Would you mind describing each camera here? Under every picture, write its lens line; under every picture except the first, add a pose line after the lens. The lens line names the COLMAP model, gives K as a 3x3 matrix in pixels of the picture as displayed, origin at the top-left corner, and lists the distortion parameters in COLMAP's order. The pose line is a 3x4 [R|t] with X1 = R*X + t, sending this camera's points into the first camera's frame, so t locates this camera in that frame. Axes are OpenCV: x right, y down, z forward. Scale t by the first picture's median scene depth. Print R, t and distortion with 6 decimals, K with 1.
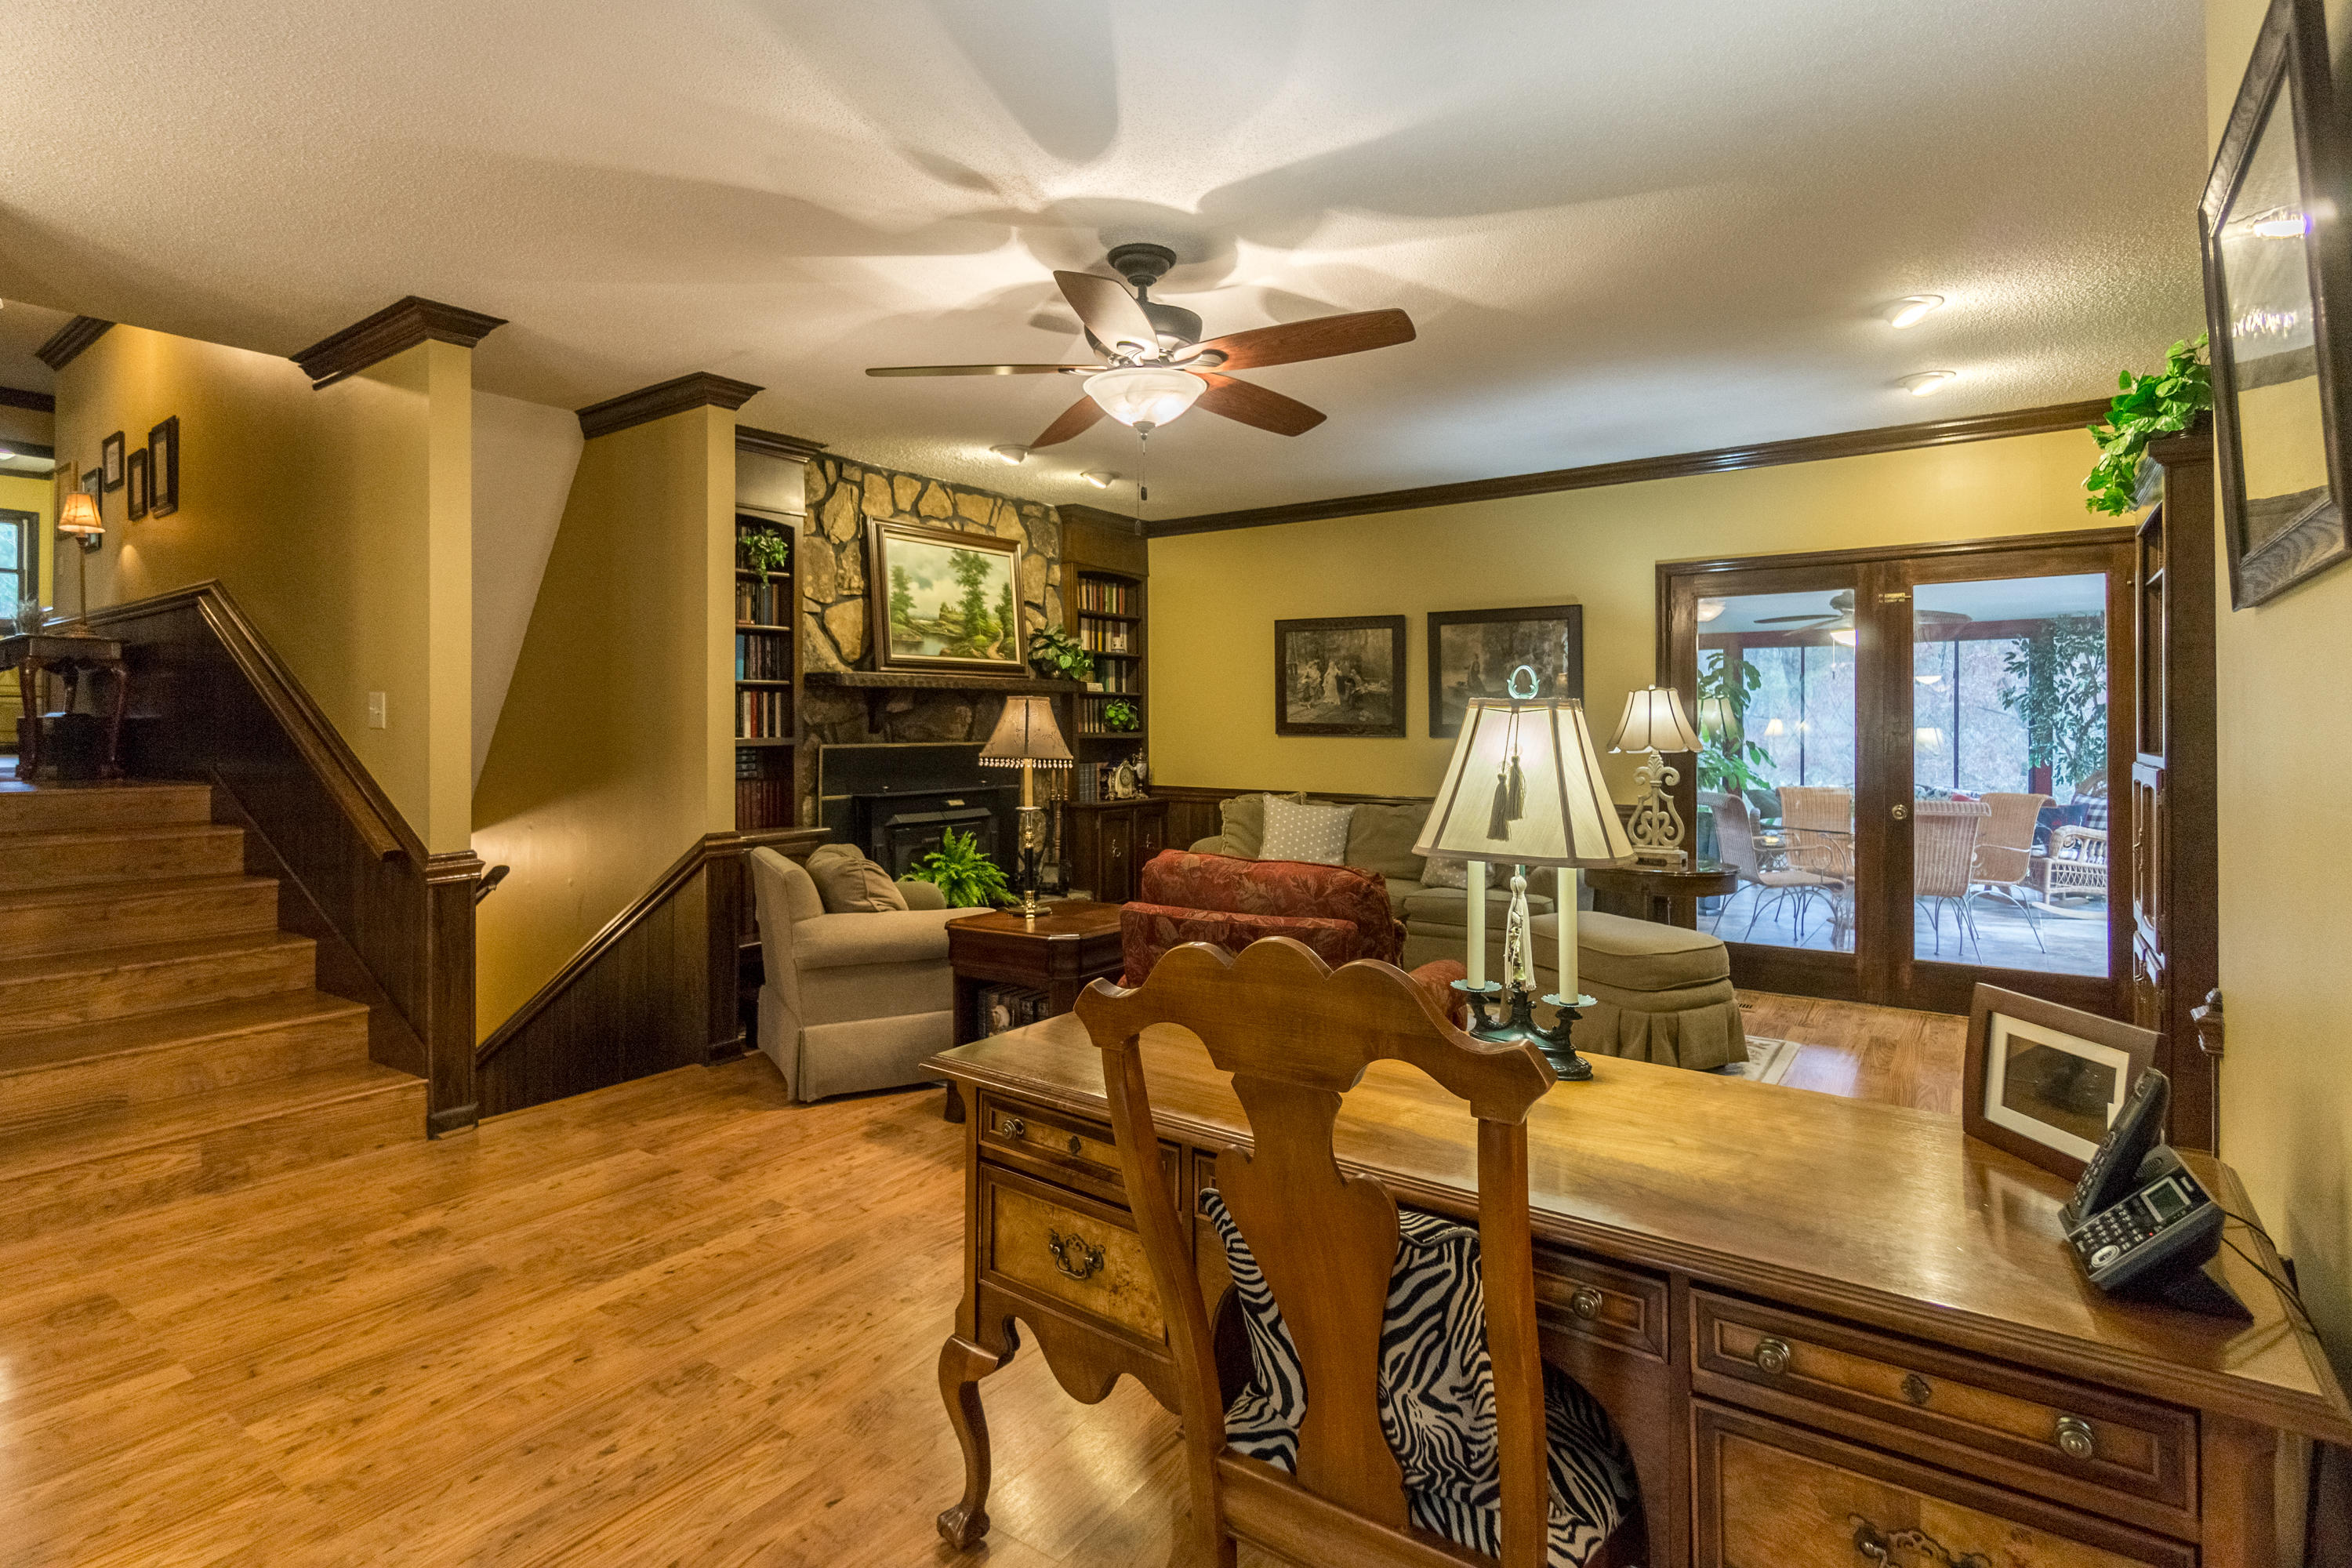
lens RADIAL K [[1173.9, 0, 1177.0], [0, 1173.9, 732.0], [0, 0, 1]] dist [0.000626, -0.000102]
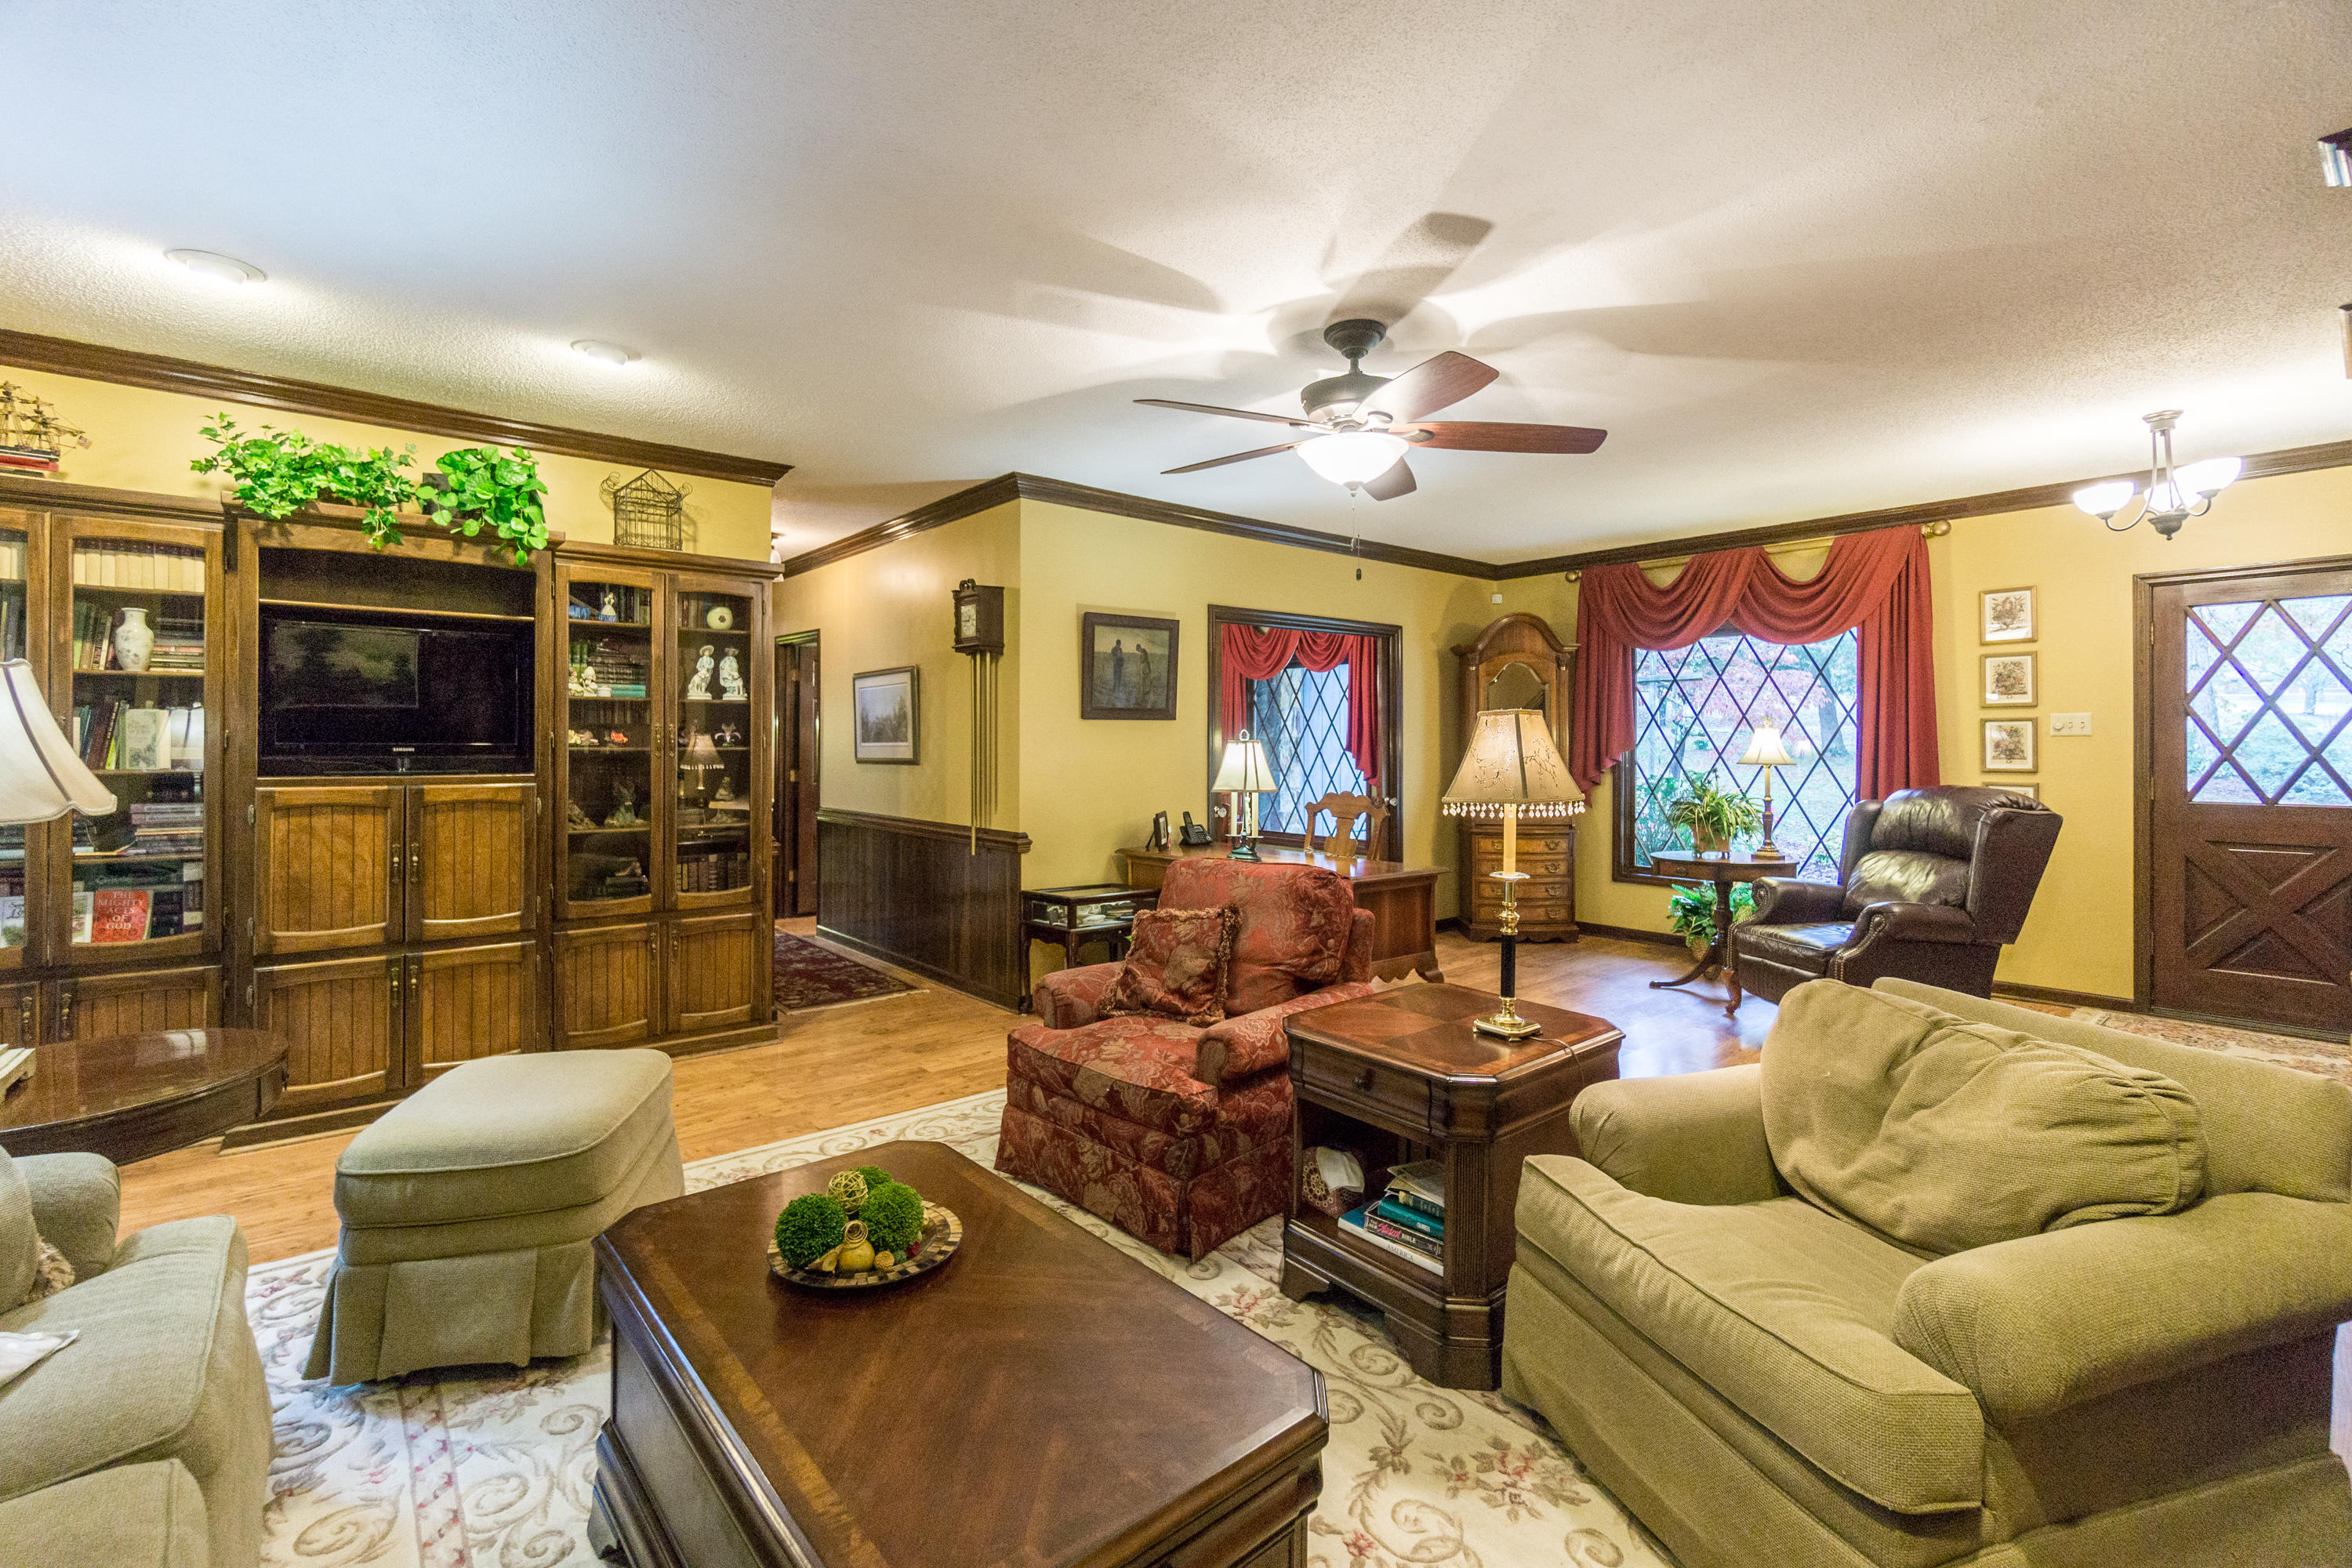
lens RADIAL K [[1036.9, 0, 1172.7], [0, 1036.9, 748.9], [0, 0, 1]] dist [-0.009061, 0.002306]
pose [[-0.967502, -0.003866, 0.252835, -0.062076], [-0.003029, 0.999989, 0.003703, -0.006888], [-0.252846, 0.002817, -0.967502, 1.106544]]
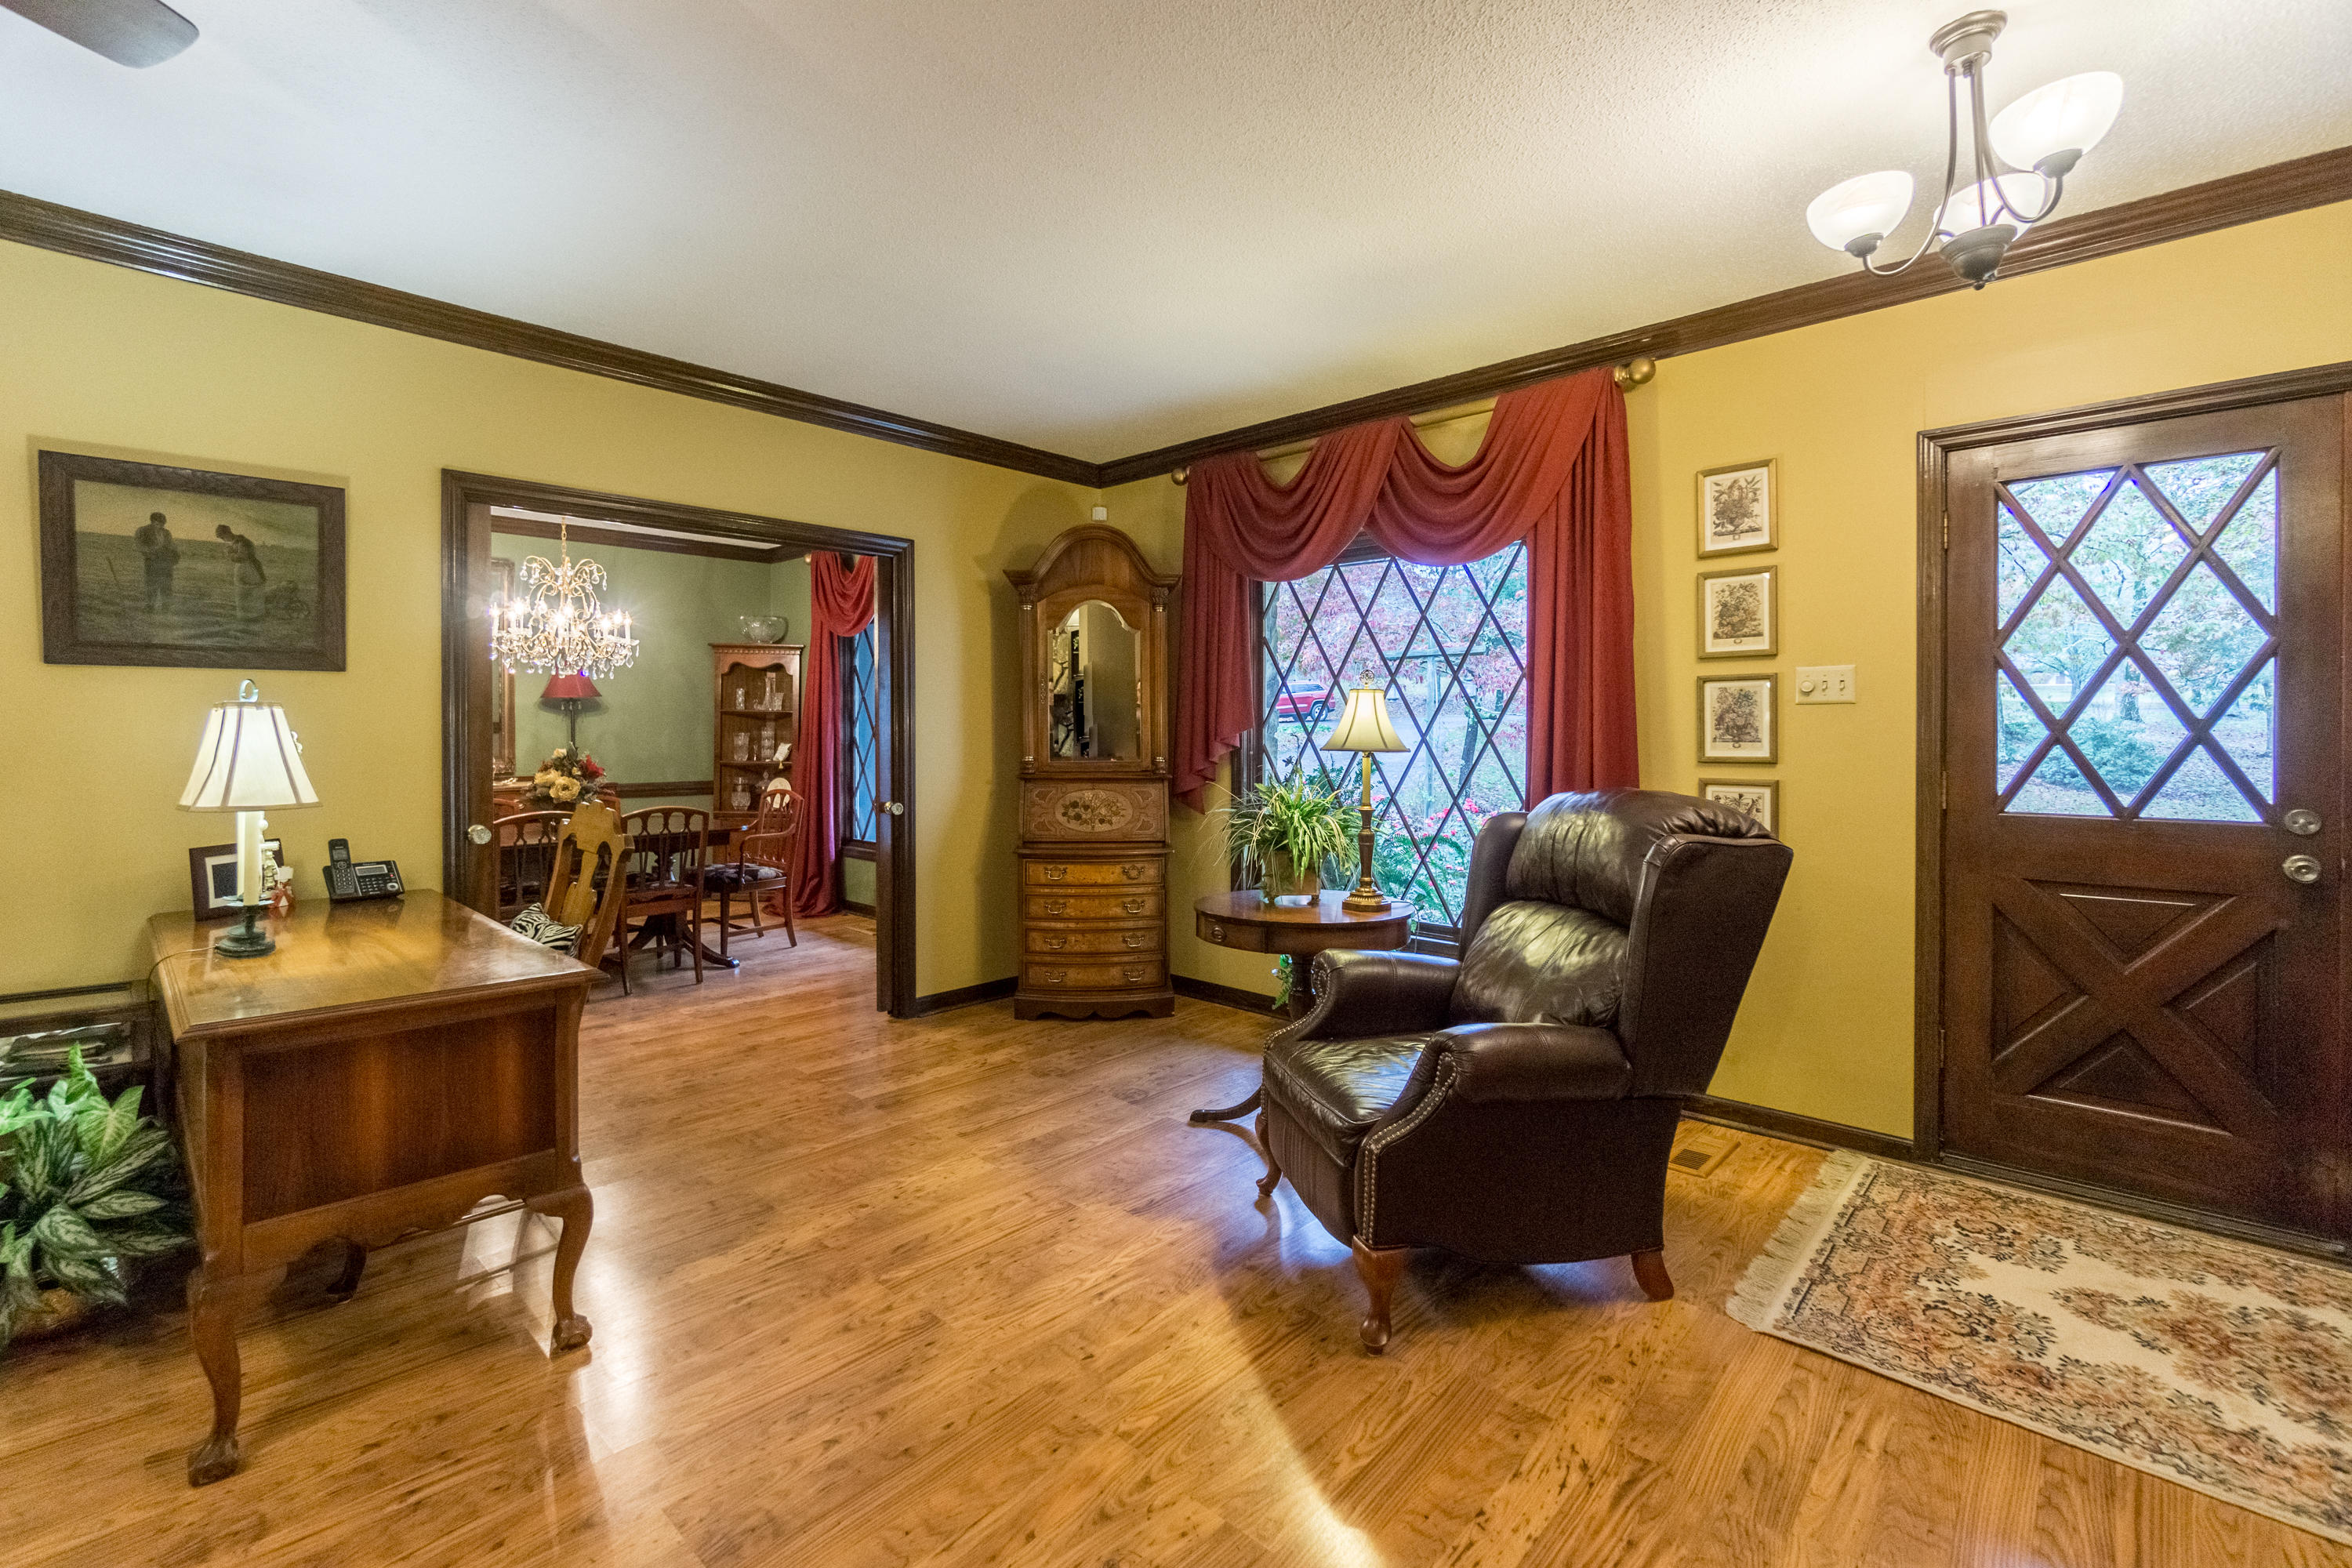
lens RADIAL K [[1036.9, 0, 1192.9], [0, 1036.9, 743.6], [0, 0, 1]] dist [-0.009061, 0.002306]
pose [[-0.992452, -0.005294, 0.122519, -0.312229], [-0.003959, 0.999930, 0.011133, -0.001011], [-0.122570, 0.010564, -0.992404, 0.651068]]
